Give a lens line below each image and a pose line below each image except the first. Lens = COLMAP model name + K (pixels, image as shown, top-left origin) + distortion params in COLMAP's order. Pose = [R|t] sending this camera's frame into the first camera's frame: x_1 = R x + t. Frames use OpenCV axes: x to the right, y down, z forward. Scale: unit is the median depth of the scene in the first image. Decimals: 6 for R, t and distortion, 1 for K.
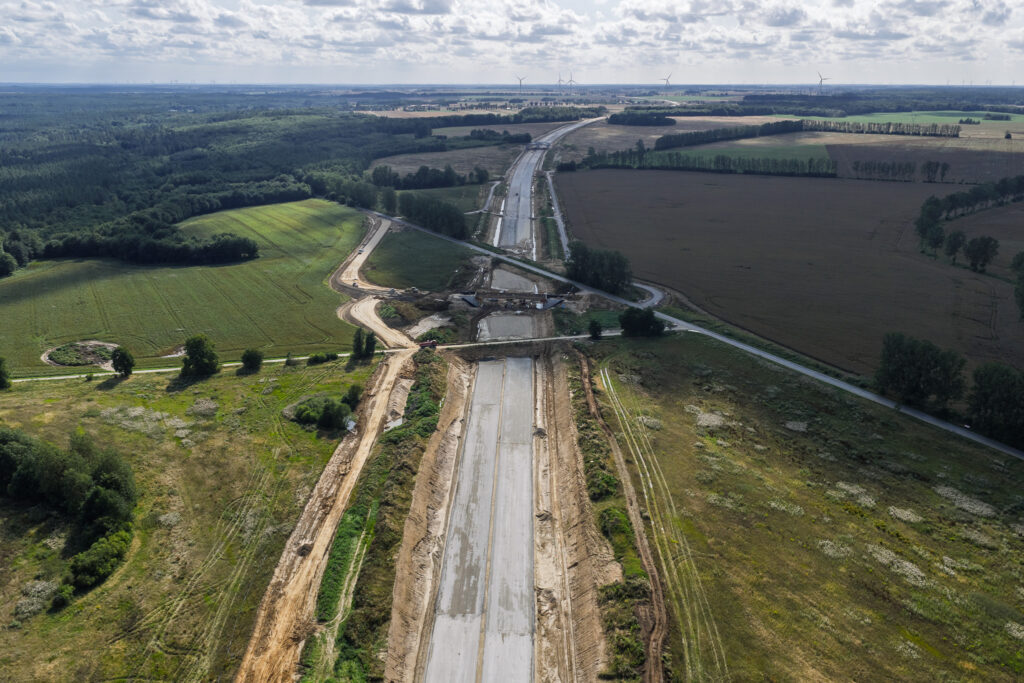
lens RADIAL K [[851.7, 0, 516.0], [0, 851.7, 344.0], [0, 0, 1]] dist [0.005674, -0.009532]
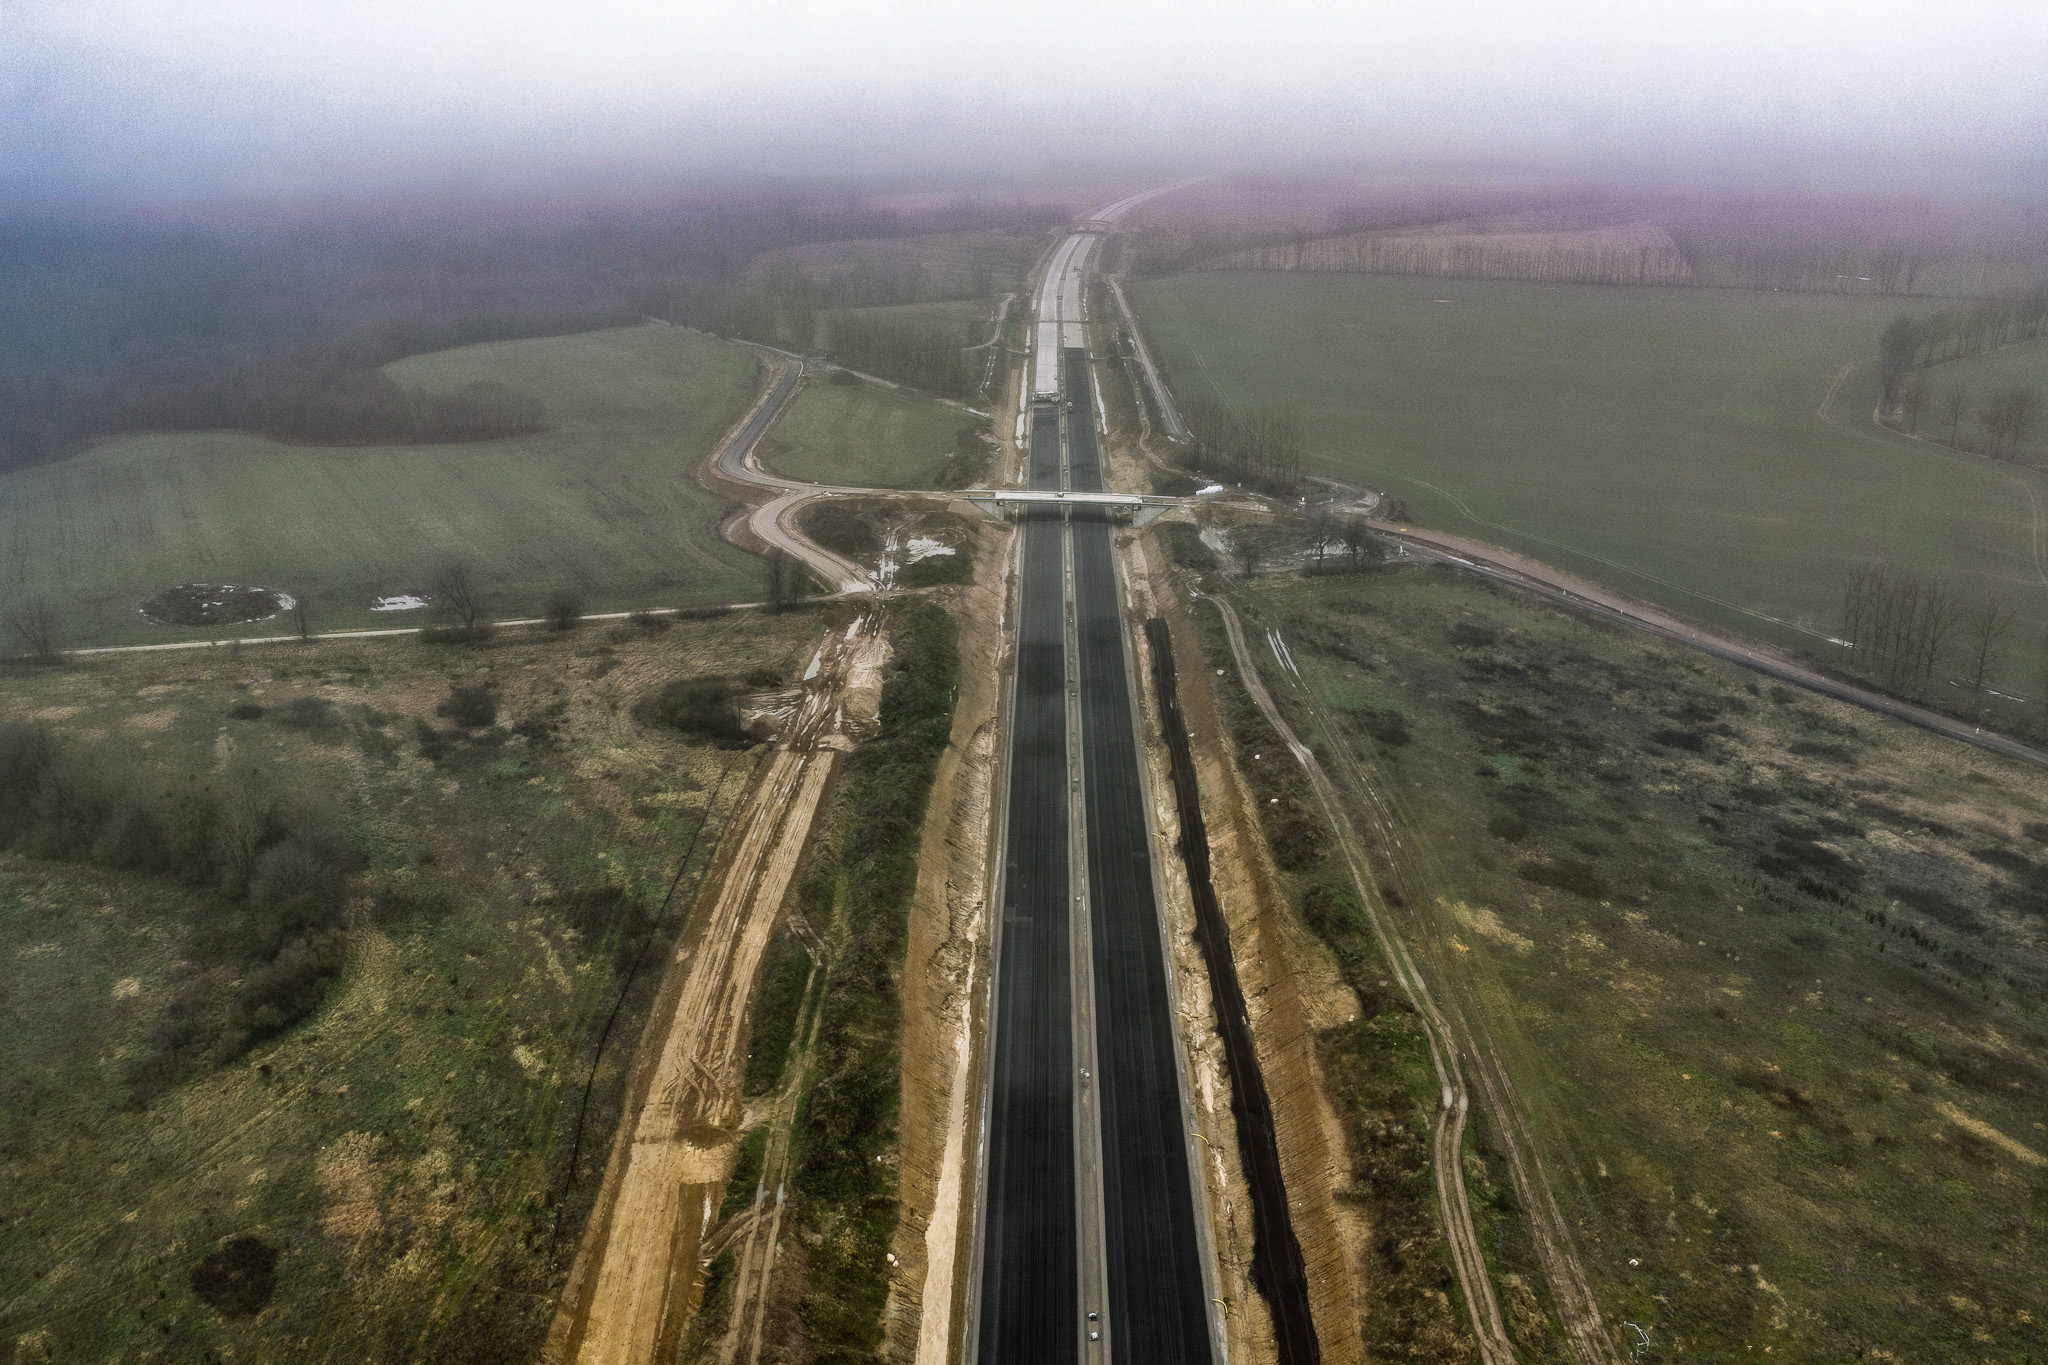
lens RADIAL K [[1703.3, 0, 1032.0], [0, 1703.3, 687.4], [0, 0, 1]] dist [0.005674, -0.009532]
pose [[0.999990, -0.000119, 0.004464, -0.021160], [0.000003, 0.999660, 0.026083, 0.017922], [-0.004466, -0.026083, 0.999650, 0.005875]]
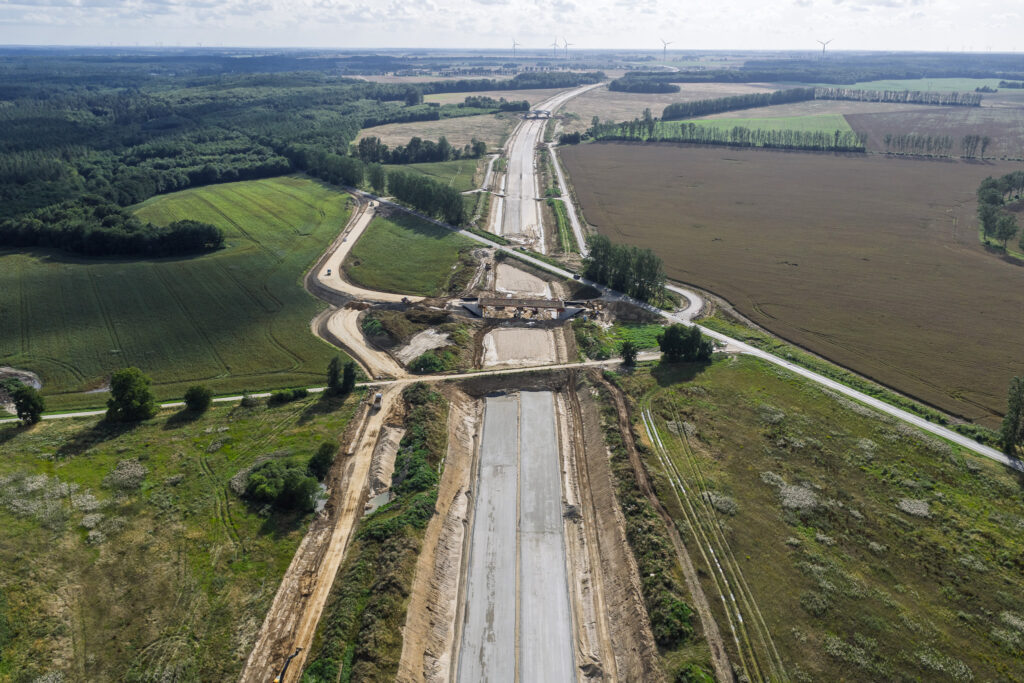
lens RADIAL K [[851.7, 0, 516.0], [0, 851.7, 344.0], [0, 0, 1]] dist [0.005674, -0.009532]
pose [[0.999953, 0.001095, 0.009656, -0.012641], [-0.001460, 0.999282, 0.037856, -0.032089], [-0.009608, -0.037869, 0.999237, 0.110117]]
